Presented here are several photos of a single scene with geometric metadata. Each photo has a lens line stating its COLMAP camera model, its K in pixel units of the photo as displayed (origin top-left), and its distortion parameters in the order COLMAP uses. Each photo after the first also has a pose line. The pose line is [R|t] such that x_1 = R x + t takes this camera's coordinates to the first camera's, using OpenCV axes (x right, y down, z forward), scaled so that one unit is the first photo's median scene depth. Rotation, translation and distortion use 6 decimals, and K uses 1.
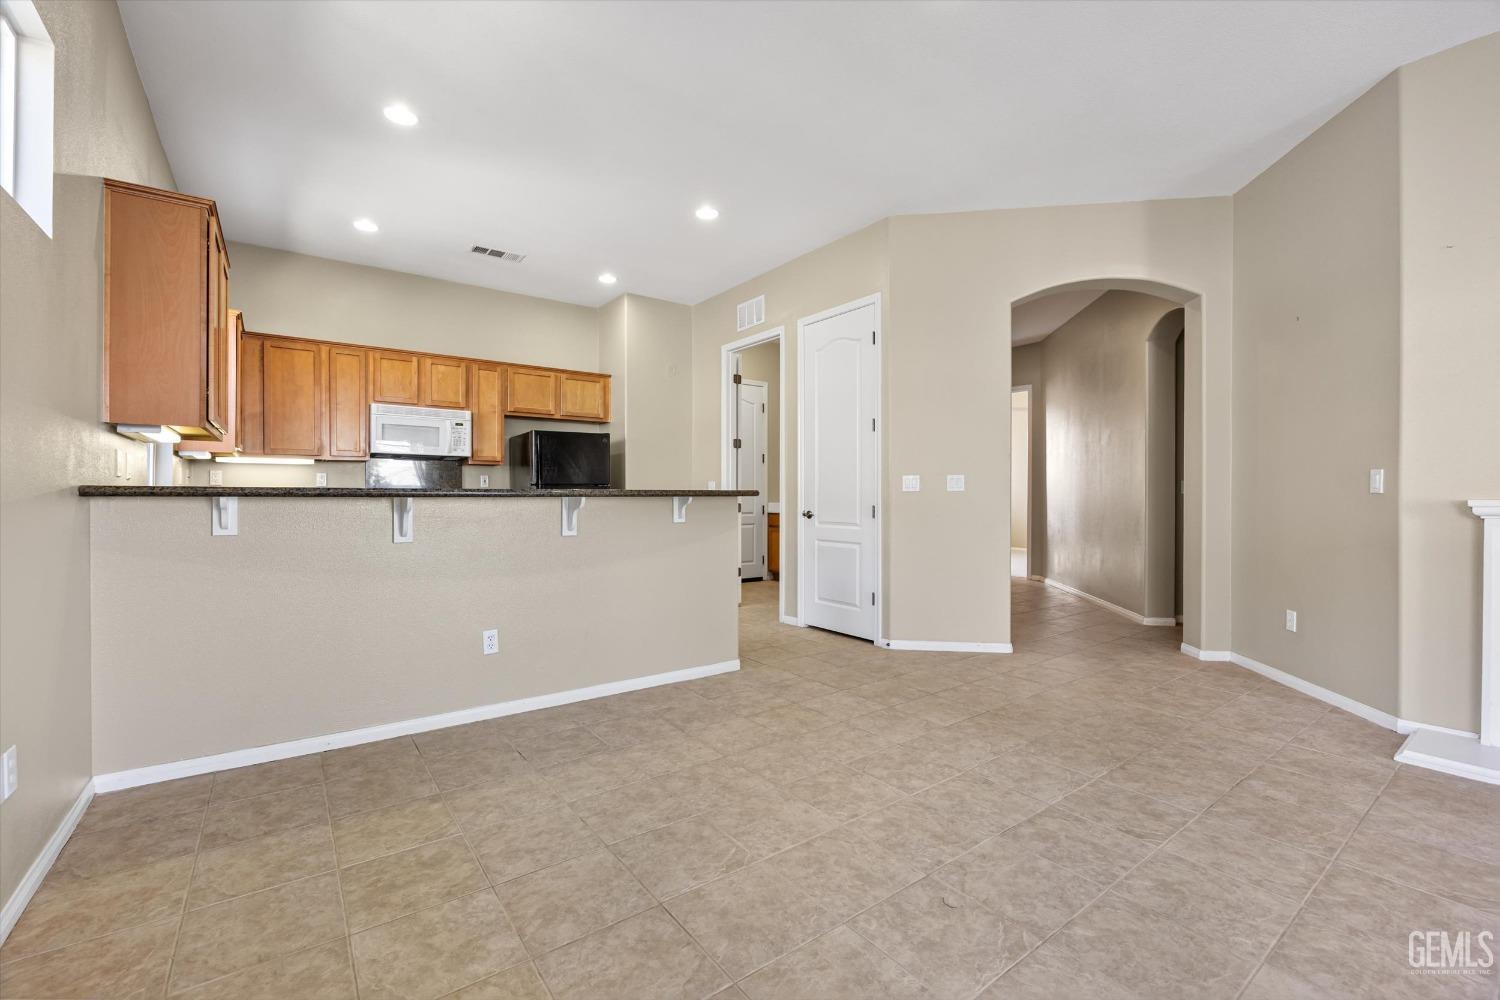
lens RADIAL K [[629.8, 0, 747.4], [0, 629.8, 500.1], [0, 0, 1]] dist [-0.011223, 0.000606]
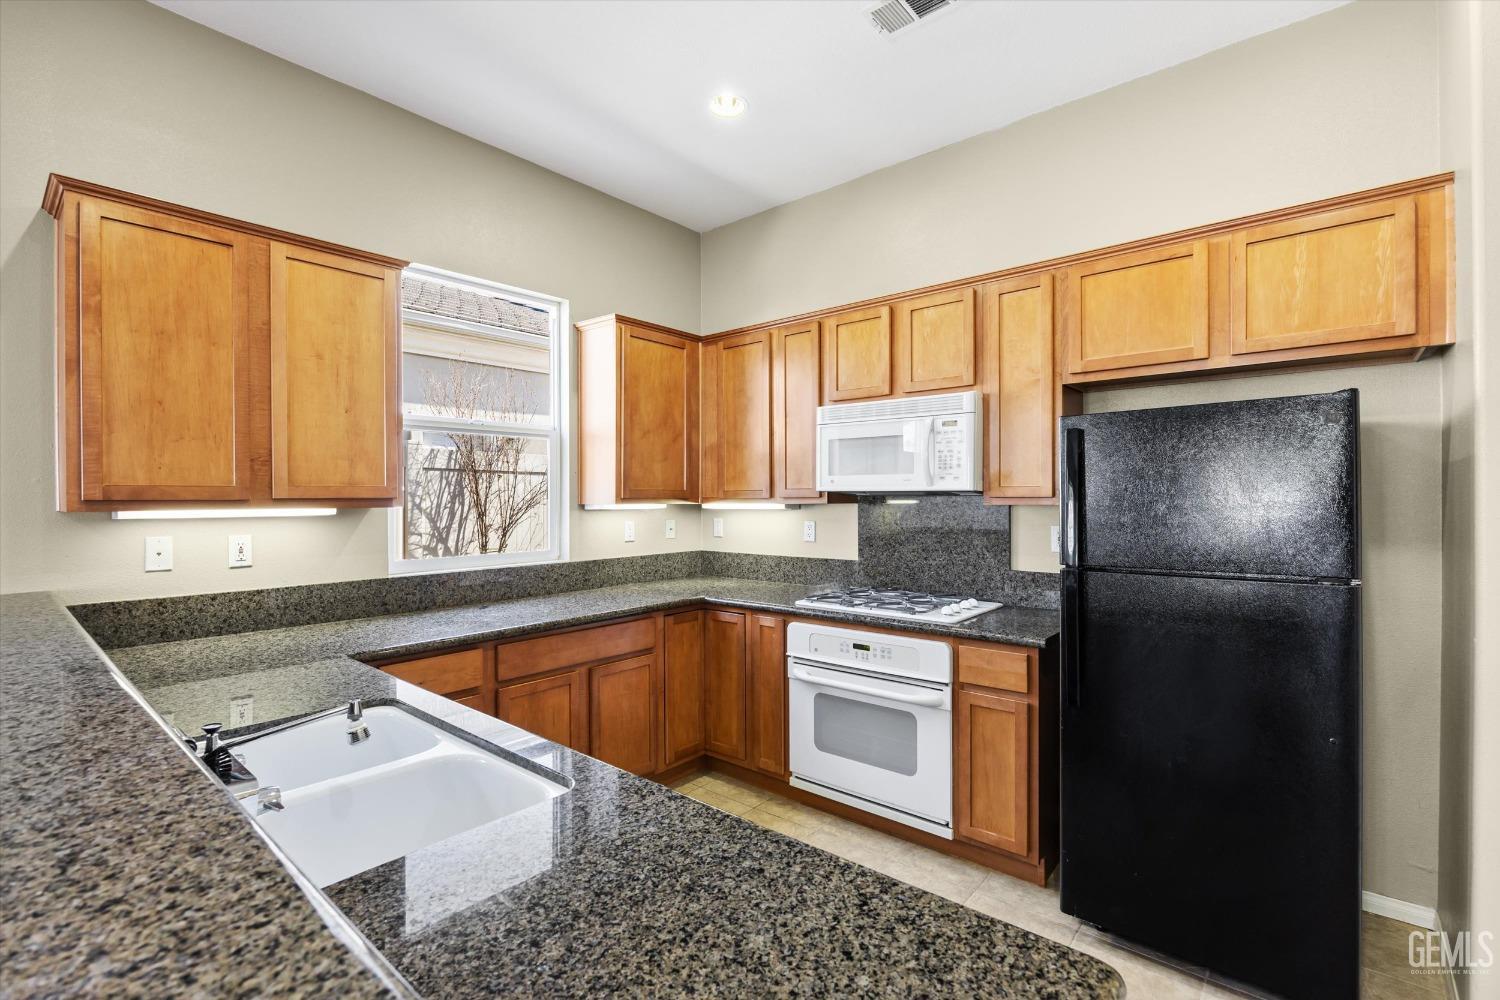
lens RADIAL K [[683.2, 0, 734.5], [0, 683.2, 497.3], [0, 0, 1]] dist [-0.023101, 0.002156]
pose [[0.228042, -0.004837, -0.973639, -0.007083], [-0.004566, 0.999971, -0.006037, -0.106290], [0.973641, 0.005823, 0.228013, 1.253036]]
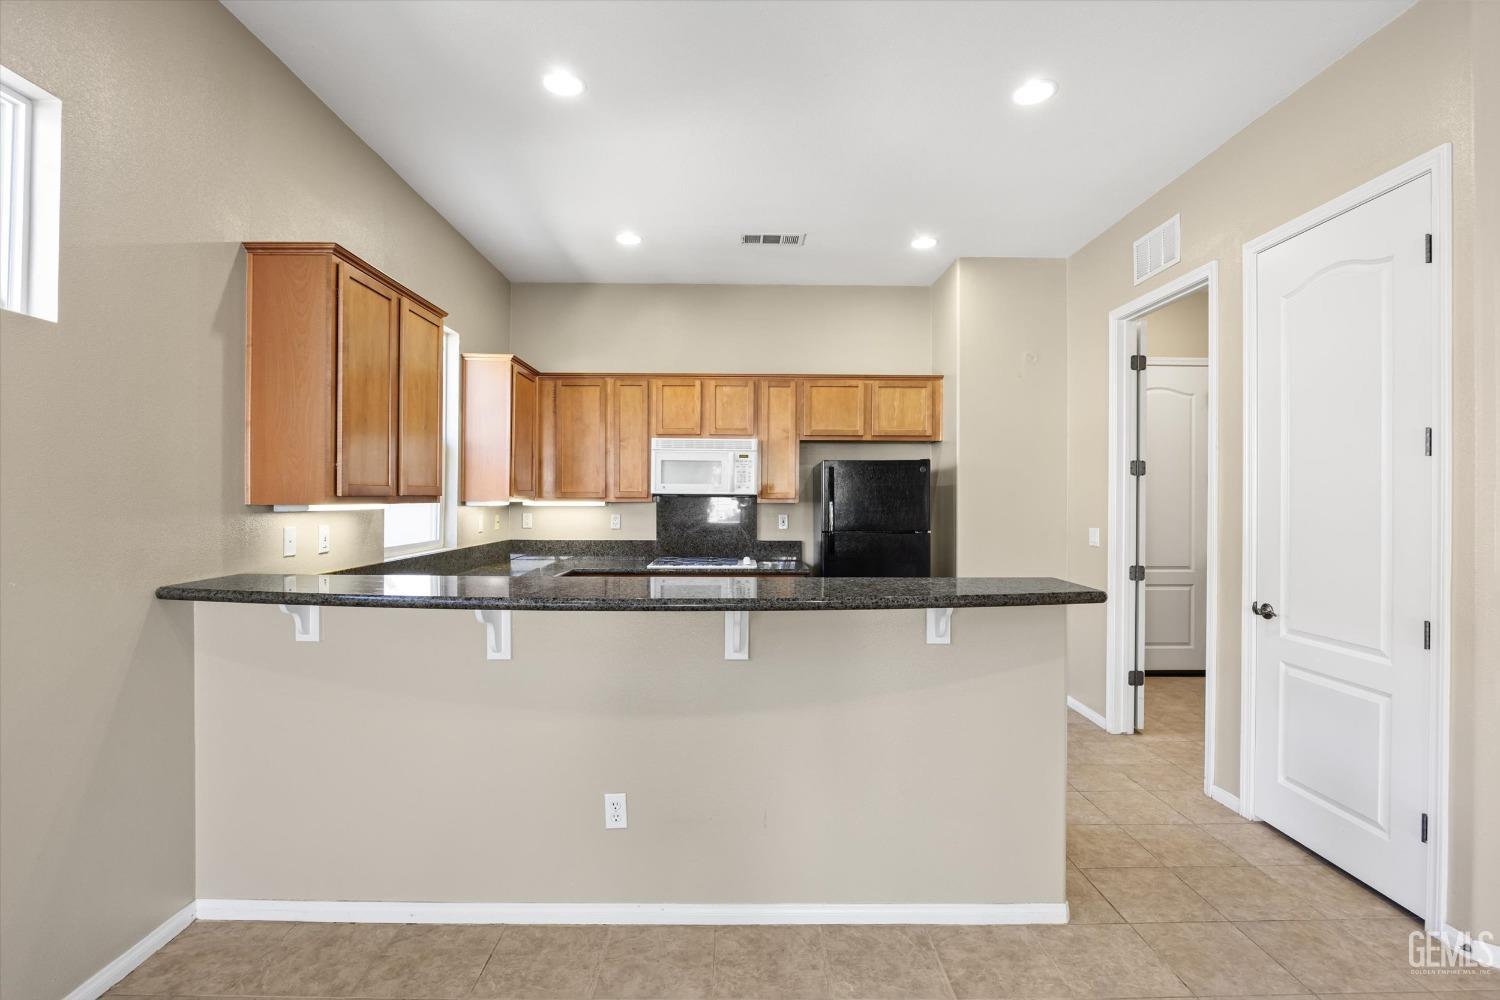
lens RADIAL K [[693.5, 0, 744.7], [0, 693.5, 499.0], [0, 0, 1]] dist [-0.020562, 0.003901]
pose [[0.810323, 0.003983, -0.585971, 0.128955], [-0.009329, 0.999938, -0.006103, -0.100654], [0.585910, 0.010412, 0.810309, 0.454514]]
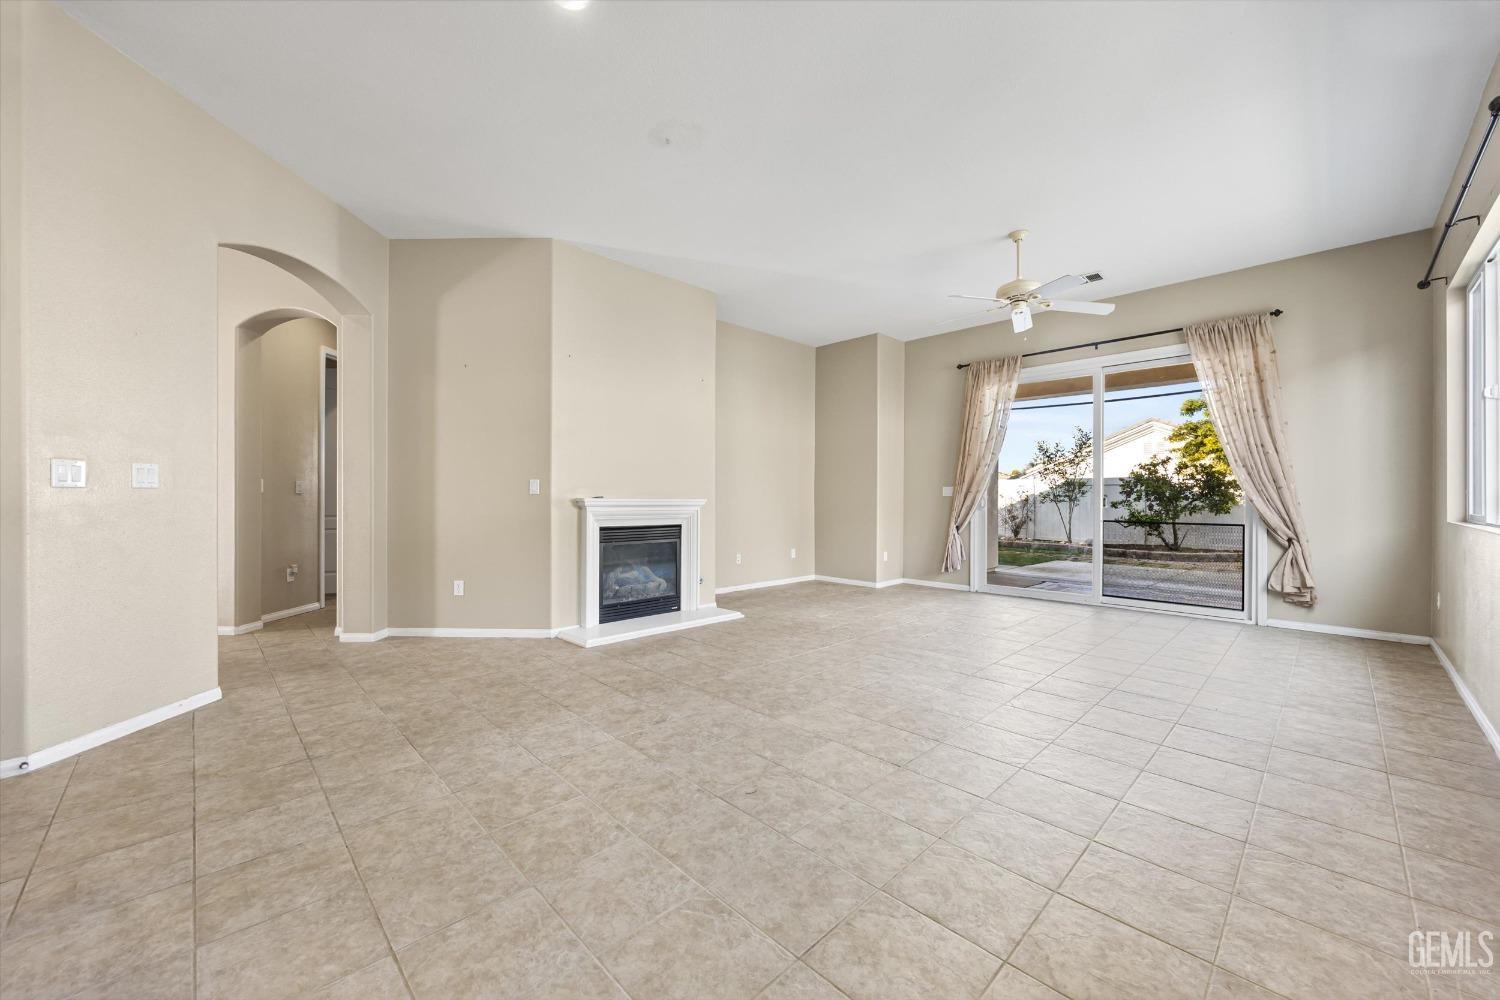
lens RADIAL K [[572.8, 0, 740.8], [0, 572.8, 496.8], [0, 0, 1]] dist [-0.003366, 0.000612]
pose [[-0.126295, -0.001703, 0.991991, -0.481648], [0.003173, 0.999993, 0.002120, -0.005397], [-0.991988, 0.003416, -0.126288, 0.612570]]
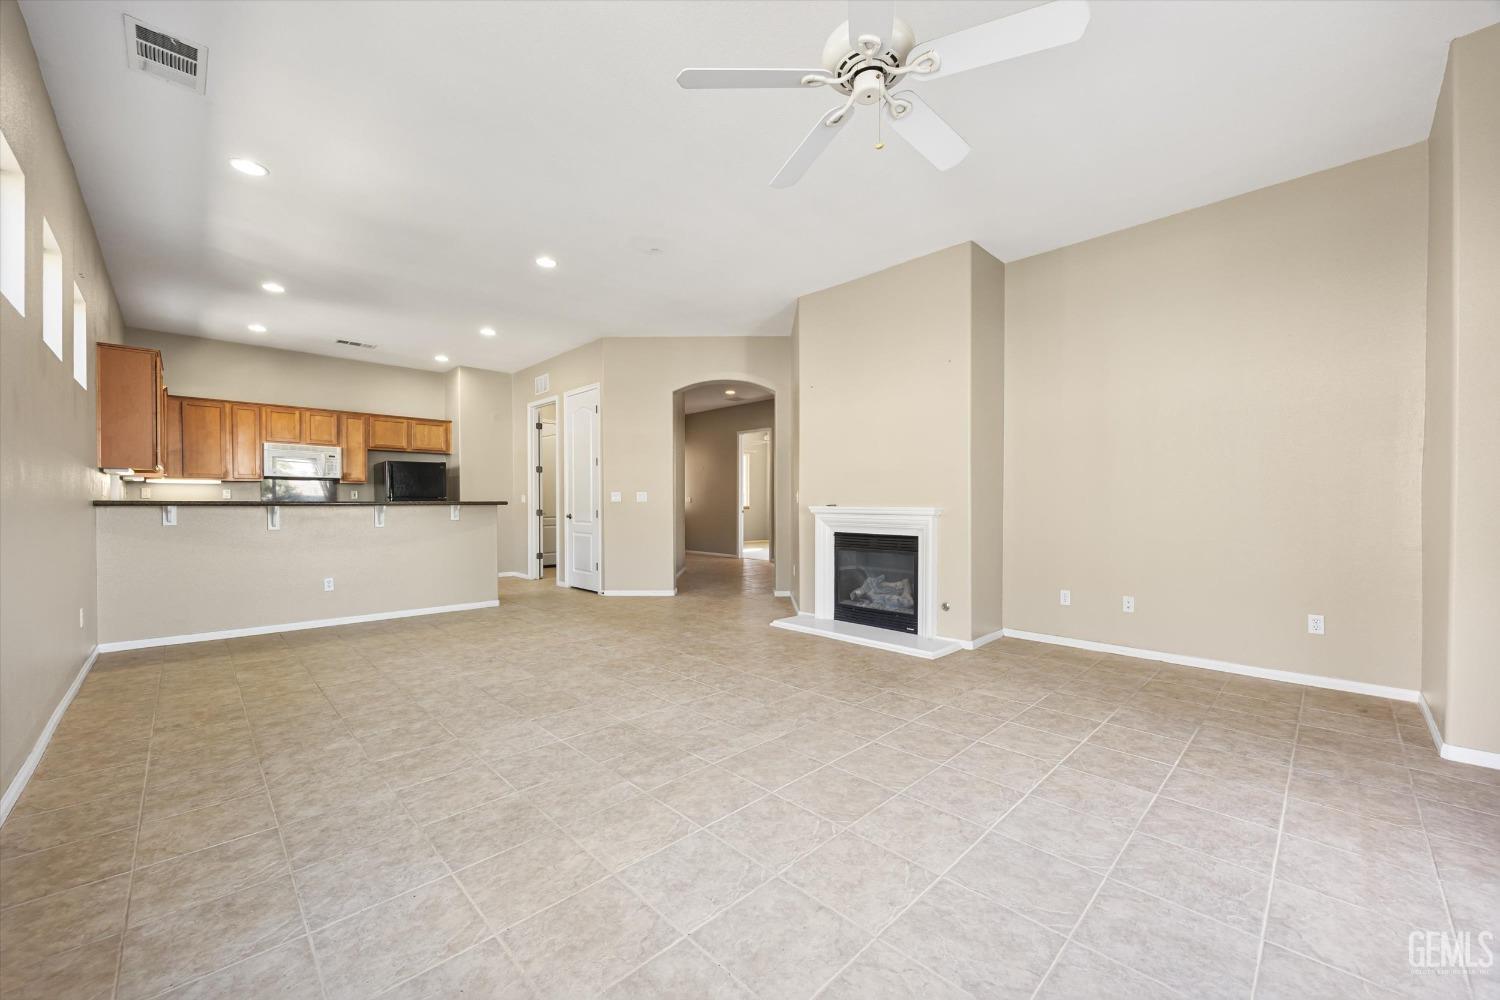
lens RADIAL K [[572.8, 0, 745.0], [0, 572.8, 511.4], [0, 0, 1]] dist [-0.003366, 0.000612]
pose [[0.990826, -0.003518, 0.135096, 0.544024], [0.002778, 0.999980, 0.005662, 0.005334], [-0.135114, -0.005235, 0.990816, -0.780178]]
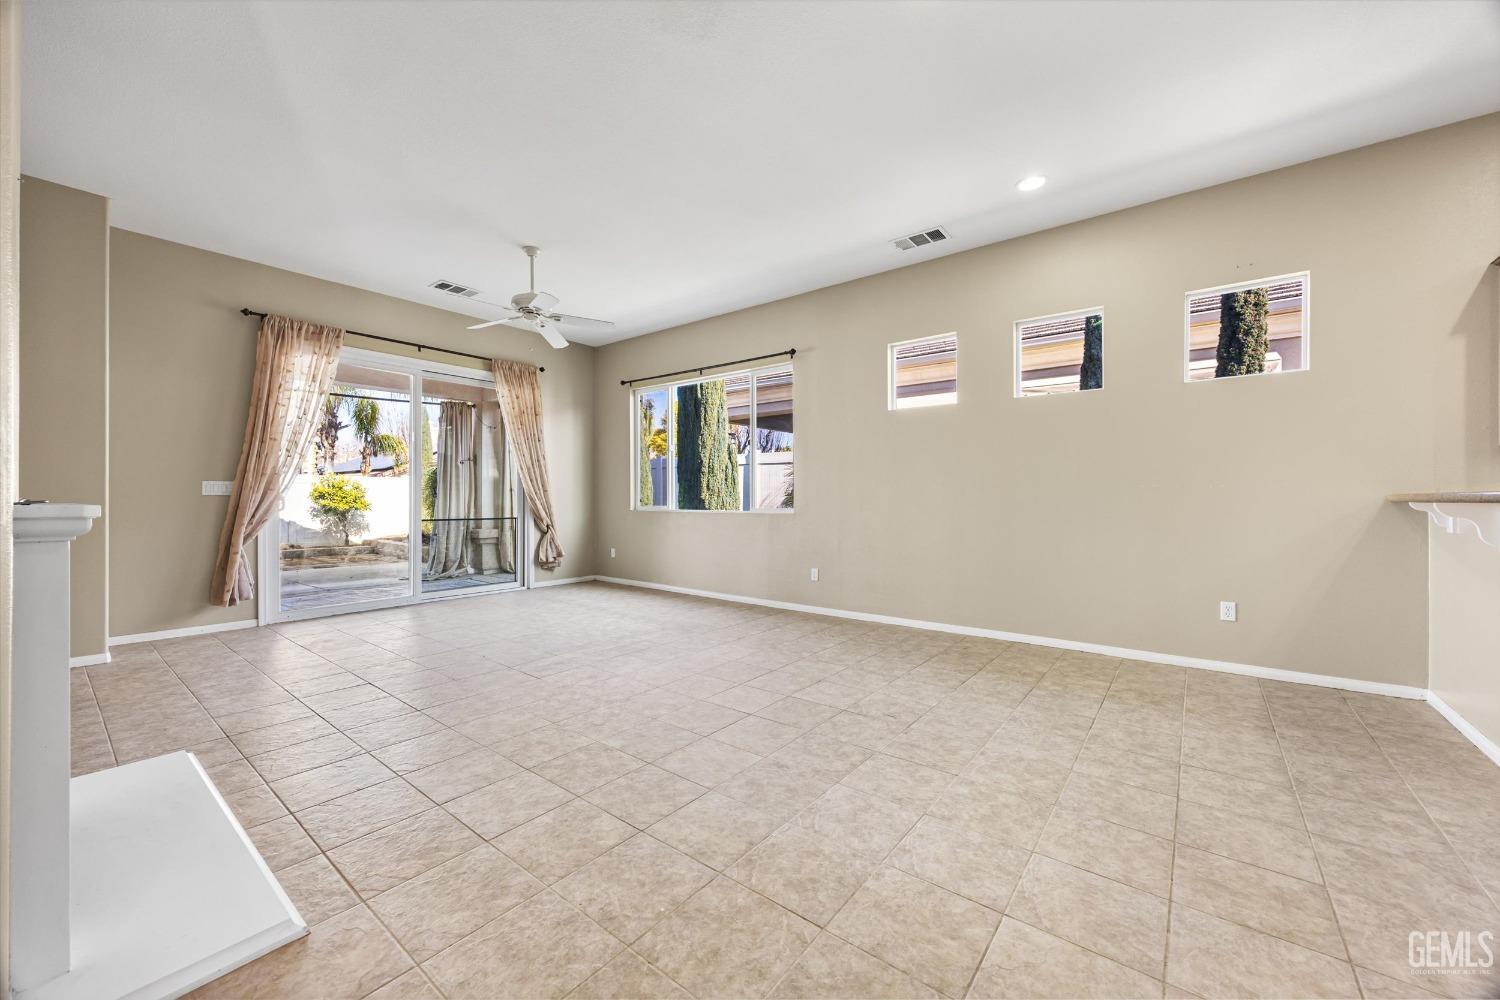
lens RADIAL K [[572.8, 0, 748.6], [0, 572.8, 495.6], [0, 0, 1]] dist [-0.003366, 0.000612]
pose [[-0.964174, -0.004276, -0.265236, 0.616690], [-0.004929, 0.999986, 0.001794, -0.009525], [0.265224, 0.003037, -0.964182, 1.313361]]
